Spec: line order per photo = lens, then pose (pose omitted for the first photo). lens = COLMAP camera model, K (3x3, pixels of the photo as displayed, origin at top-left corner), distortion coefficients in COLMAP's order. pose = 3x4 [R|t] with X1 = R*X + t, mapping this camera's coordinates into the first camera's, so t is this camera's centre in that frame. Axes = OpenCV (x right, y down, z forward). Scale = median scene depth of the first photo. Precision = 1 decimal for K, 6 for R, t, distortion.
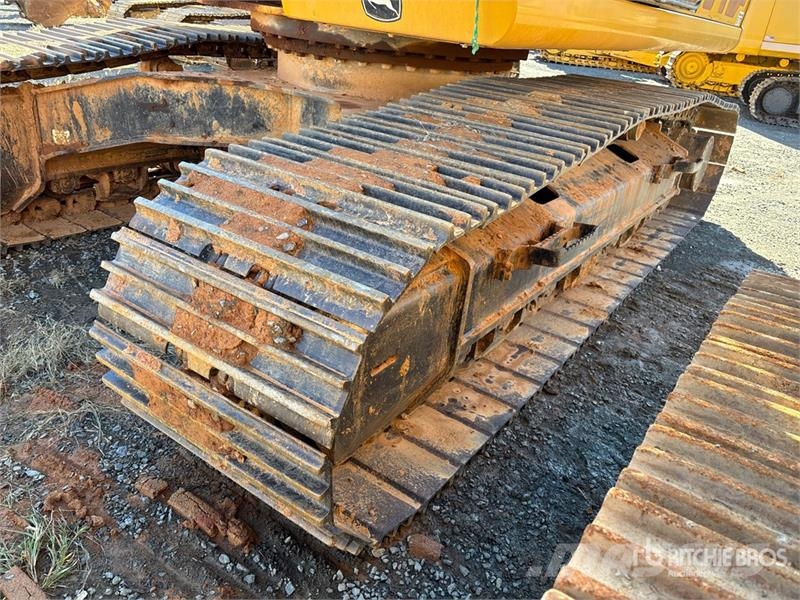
lens RADIAL K [[599.9, 0, 408.3], [0, 599.9, 299.0], [0, 0, 1]] dist [0.080423, -0.098944]
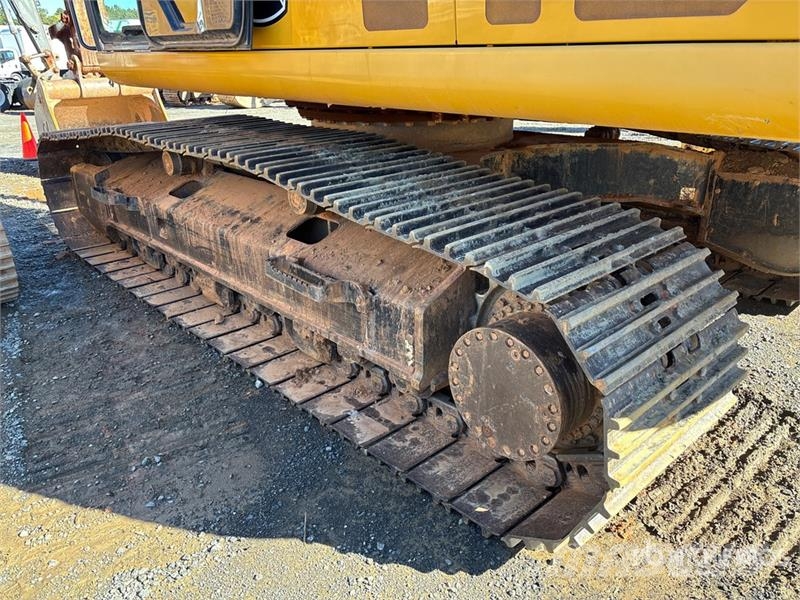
lens RADIAL K [[598.1, 0, 405.7], [0, 598.1, 295.5], [0, 0, 1]] dist [0.018234, -0.007534]
pose [[-0.199947, 0.285801, -0.937197, 0.993183], [-0.426944, 0.835515, 0.345880, -0.452637], [0.881896, 0.469288, -0.045038, 1.096032]]
